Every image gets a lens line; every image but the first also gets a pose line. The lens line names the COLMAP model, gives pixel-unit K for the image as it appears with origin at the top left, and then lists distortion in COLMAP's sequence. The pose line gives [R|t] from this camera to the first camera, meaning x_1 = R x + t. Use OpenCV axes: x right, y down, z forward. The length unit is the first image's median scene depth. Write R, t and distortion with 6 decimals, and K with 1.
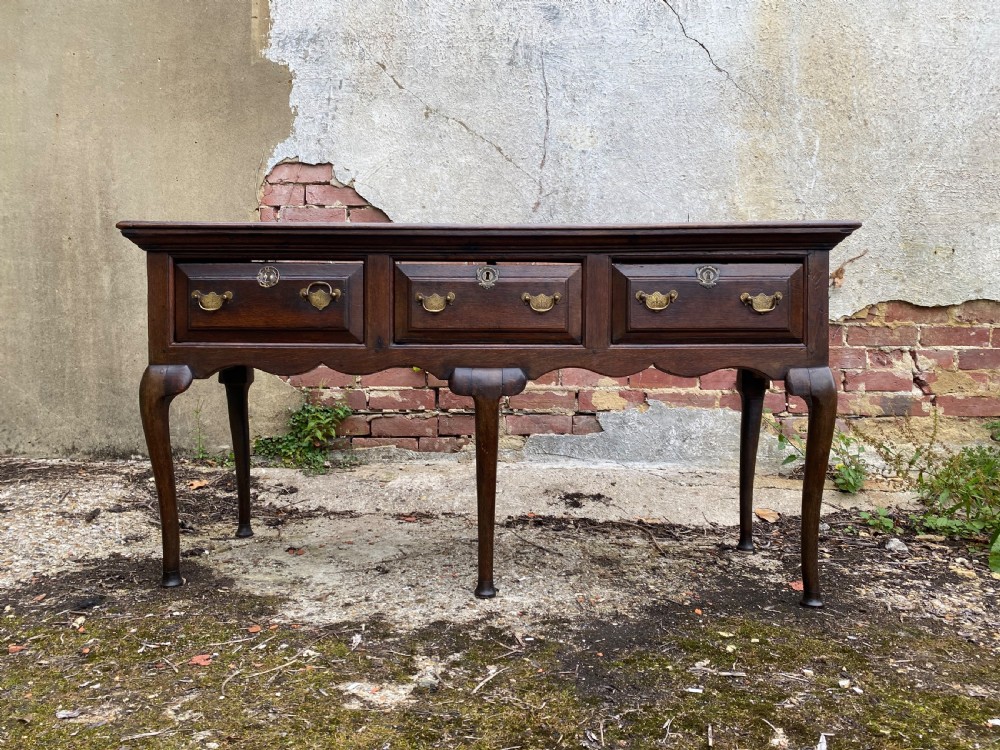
lens RADIAL K [[765.0, 0, 502.1], [0, 765.0, 369.4], [0, 0, 1]] dist [0.018884, -0.012119]
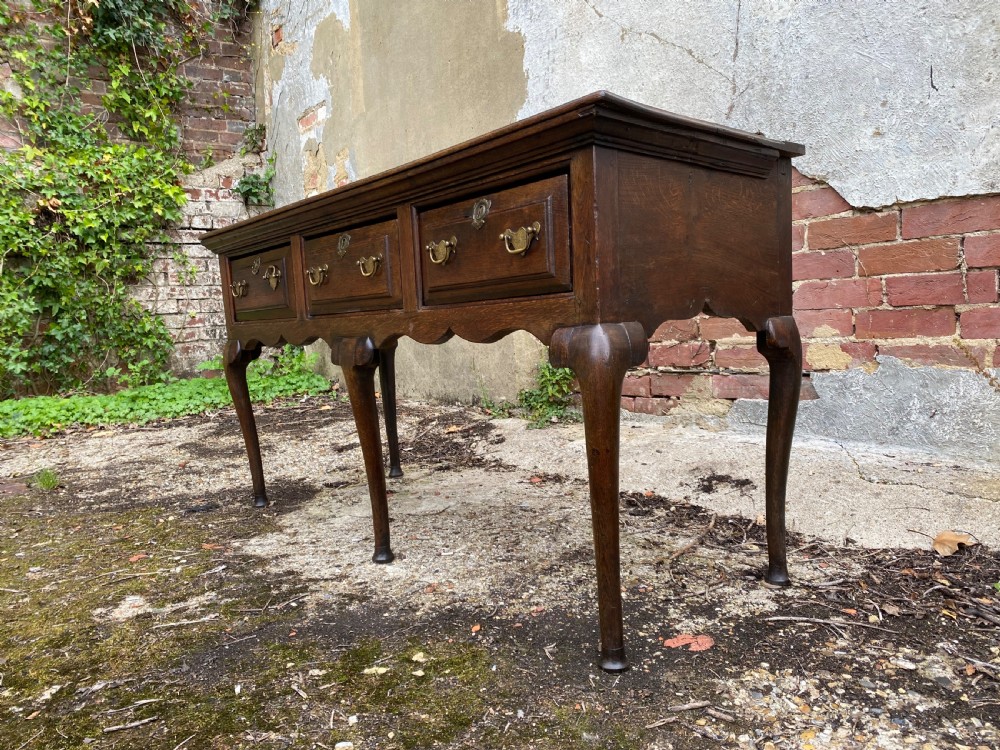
lens RADIAL K [[766.7, 0, 504.6], [0, 766.7, 376.4], [0, 0, 1]] dist [0.011573, -0.000374]
pose [[0.651521, 0.016498, -0.758452, 0.694309], [0.049486, 0.996710, 0.064190, -0.003875], [0.757015, -0.079354, 0.648561, 0.395885]]
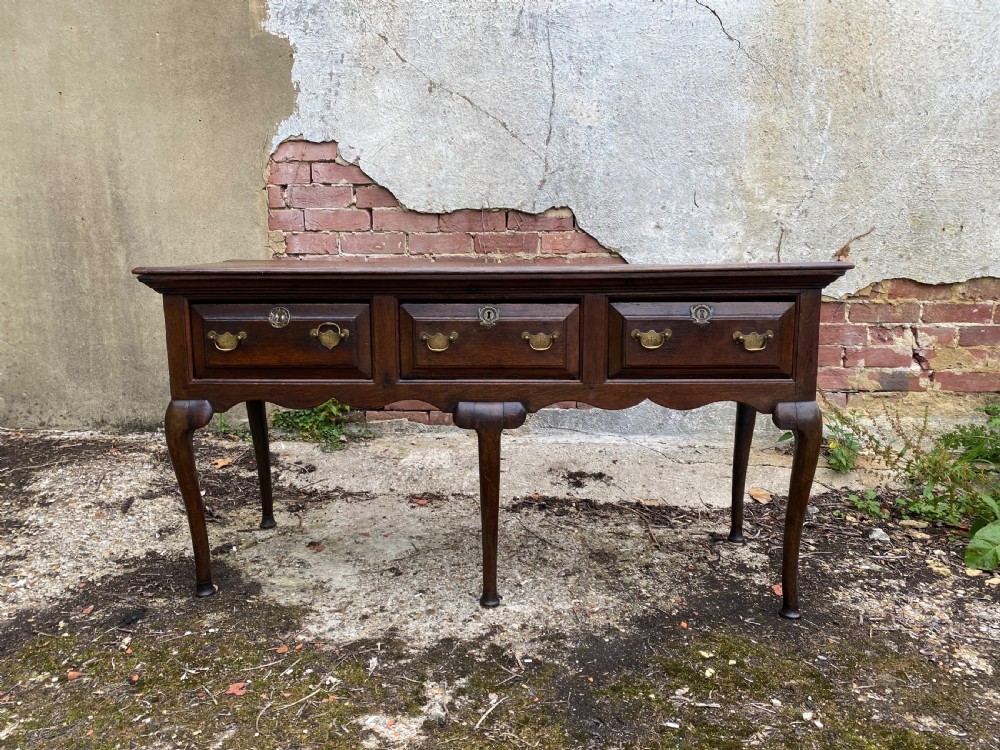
lens RADIAL K [[764.4, 0, 499.1], [0, 764.4, 370.8], [0, 0, 1]] dist [0.020383, -0.013511]
pose [[0.999716, -0.005298, -0.023255, 0.015155], [0.008416, 0.990662, 0.136078, -0.150276], [0.022317, -0.136235, 0.990425, -0.030695]]
